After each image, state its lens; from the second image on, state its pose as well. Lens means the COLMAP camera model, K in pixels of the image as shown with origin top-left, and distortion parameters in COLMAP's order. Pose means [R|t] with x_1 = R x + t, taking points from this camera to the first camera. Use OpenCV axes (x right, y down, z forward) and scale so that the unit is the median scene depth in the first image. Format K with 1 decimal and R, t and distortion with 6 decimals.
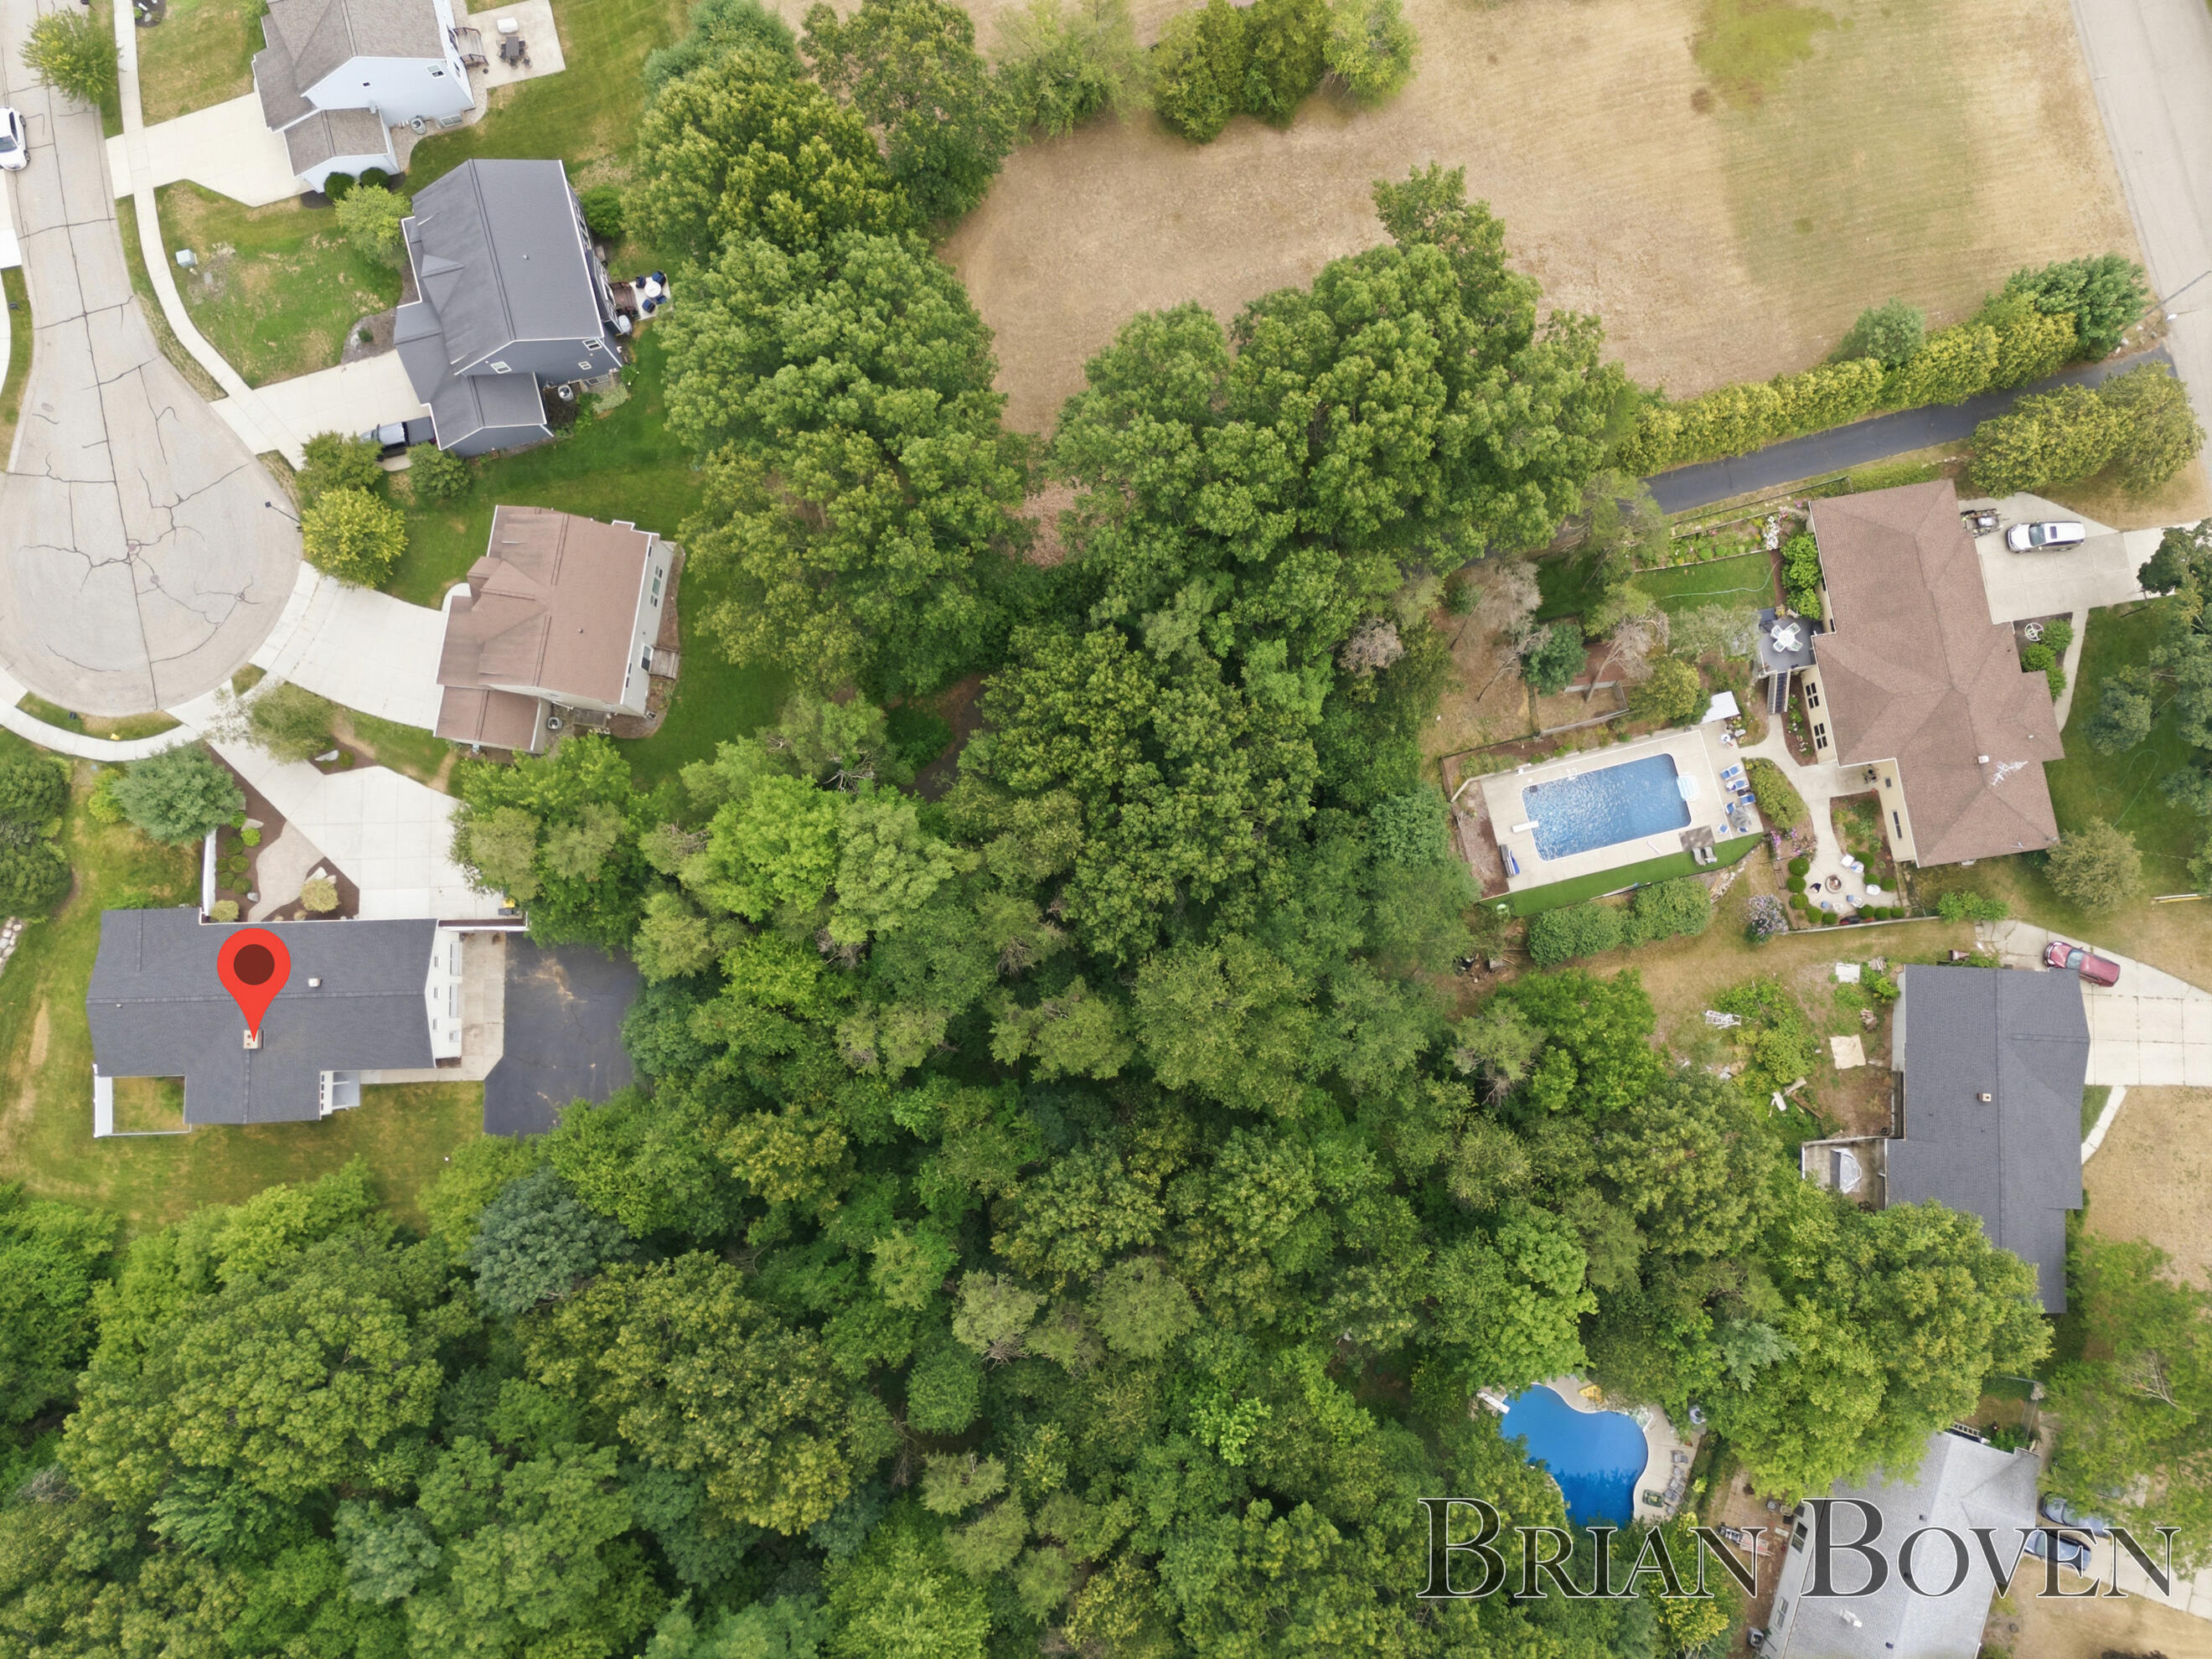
lens RADIAL K [[1634.6, 0, 1106.0], [0, 1634.6, 829.5], [0, 0, 1]] dist [0.062531, -0.041238]
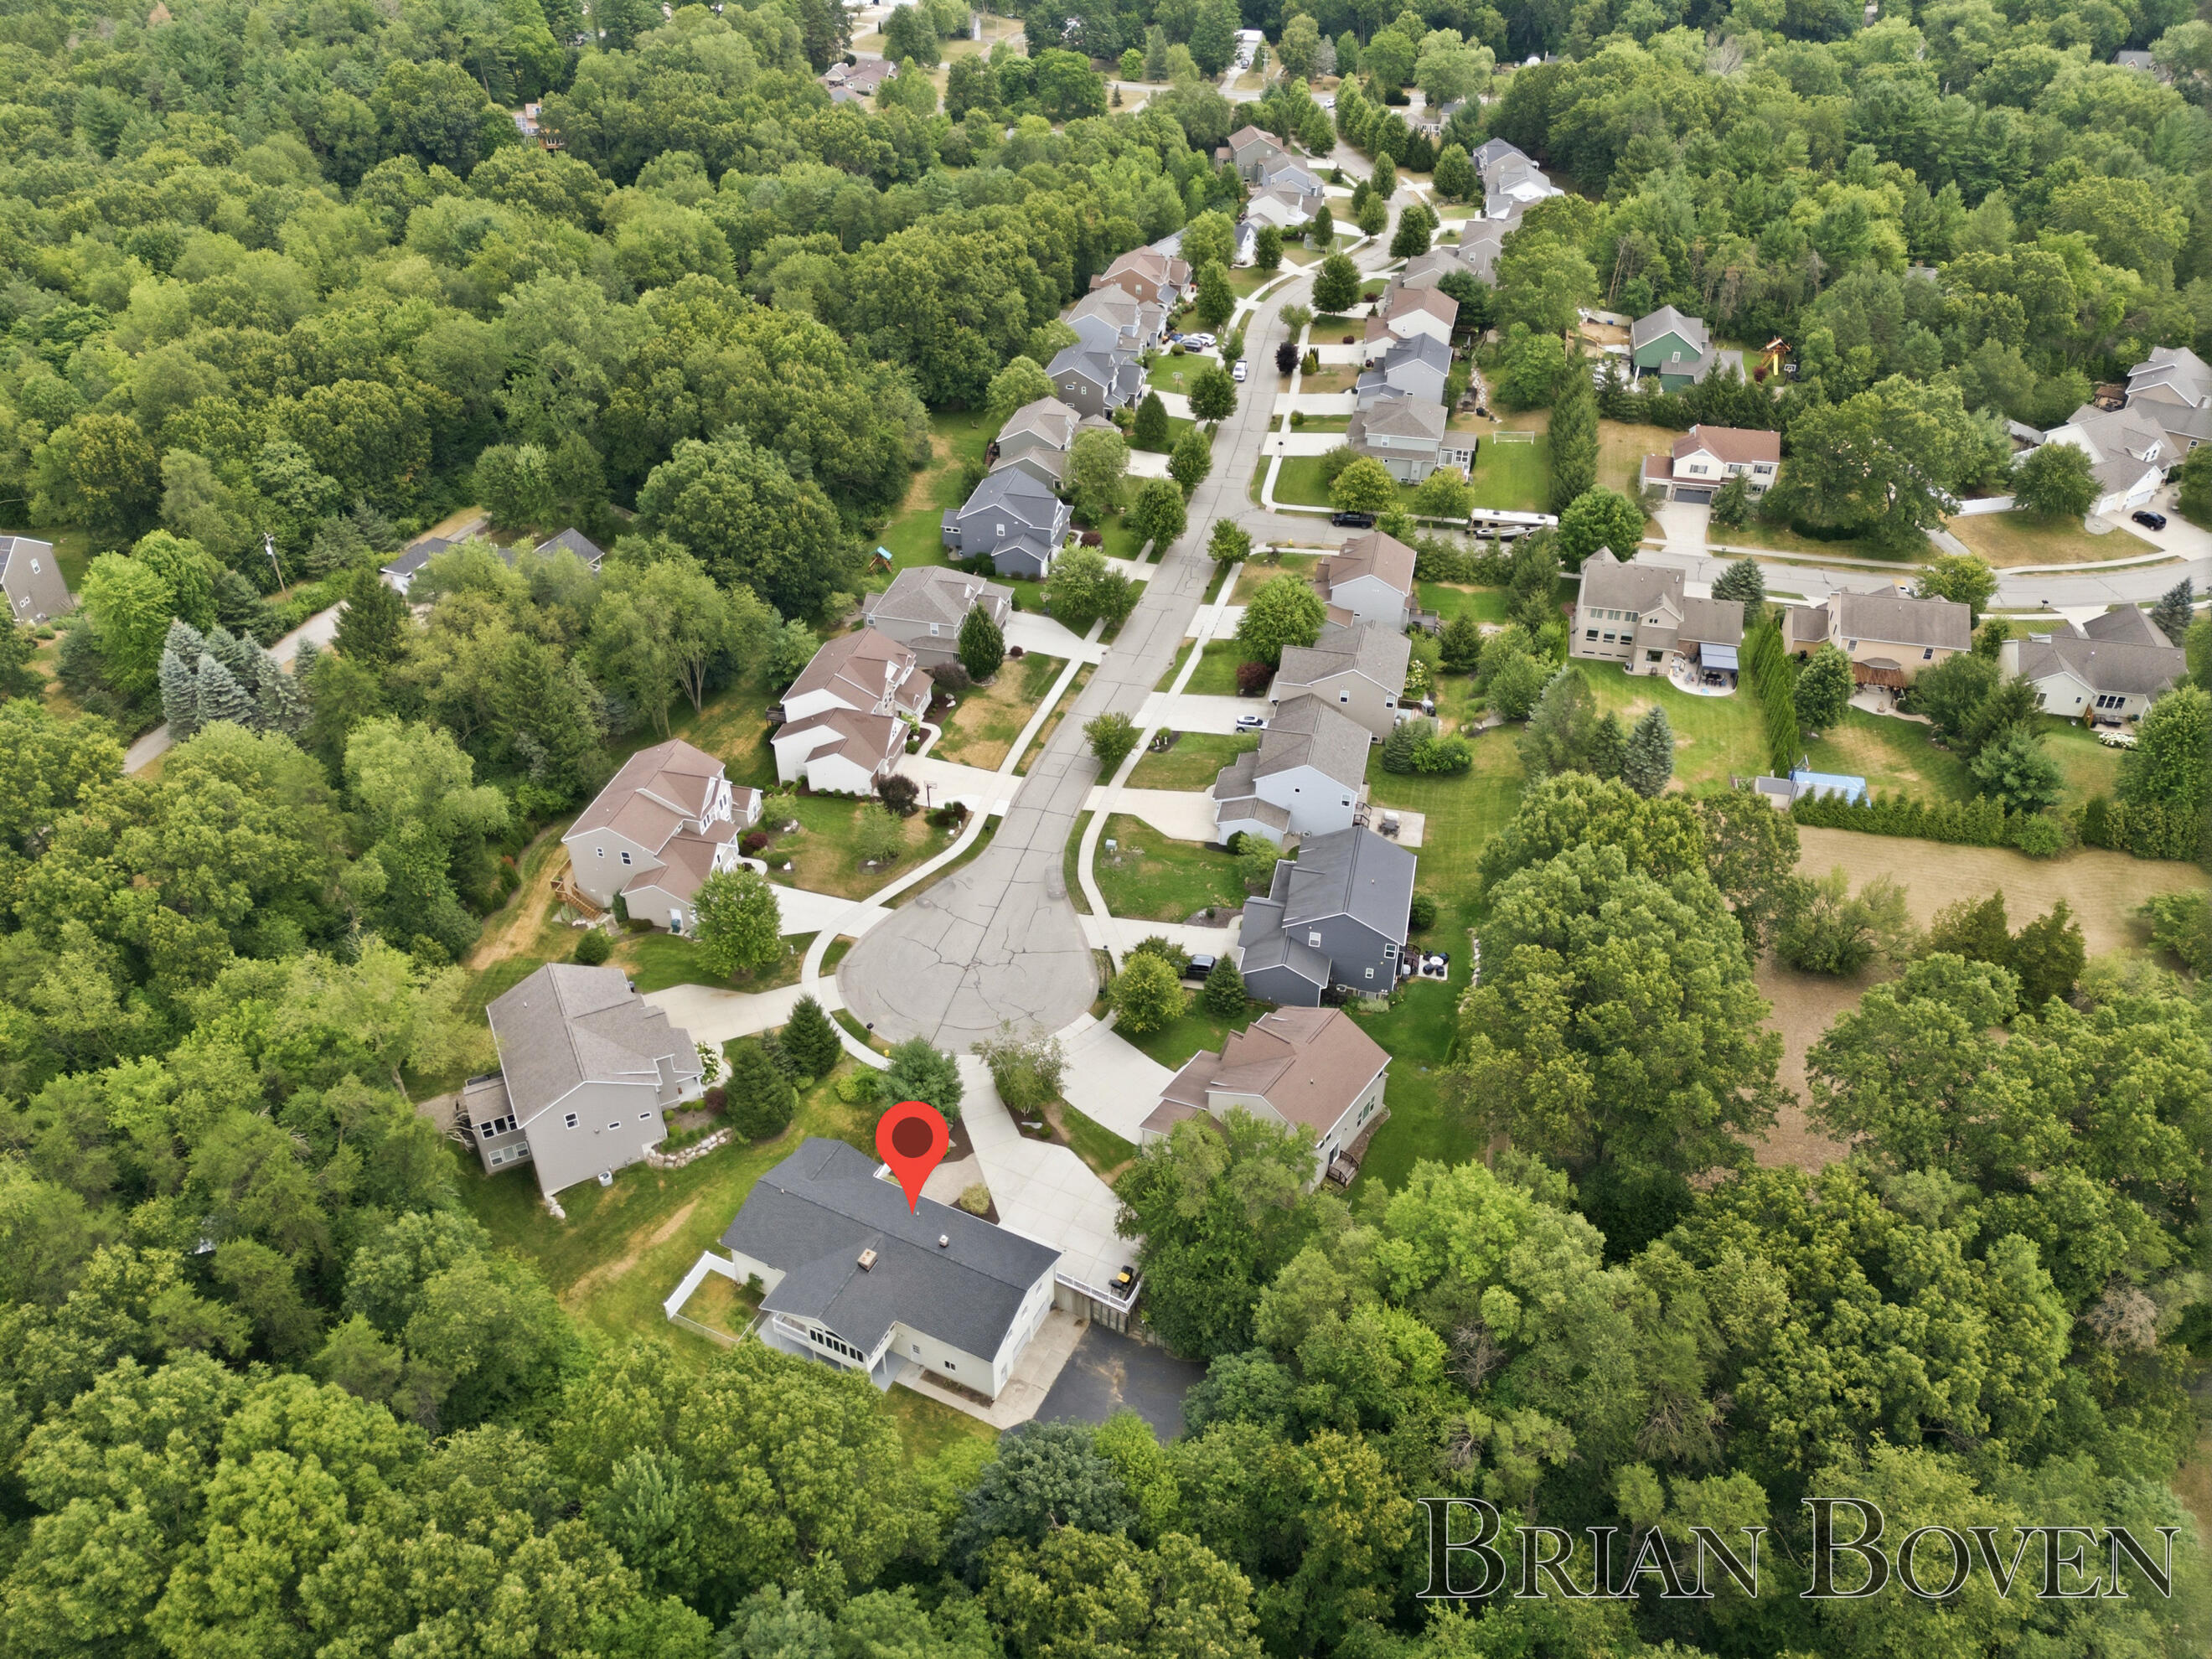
lens RADIAL K [[1627.0, 0, 1106.0], [0, 1627.0, 829.5], [0, 0, 1]] dist [0.077258, -0.053502]
pose [[0.884156, 0.295917, -0.361526, -0.082595], [-0.466391, 0.604349, -0.645943, 0.529793], [0.027342, 0.739726, 0.672352, 0.101835]]
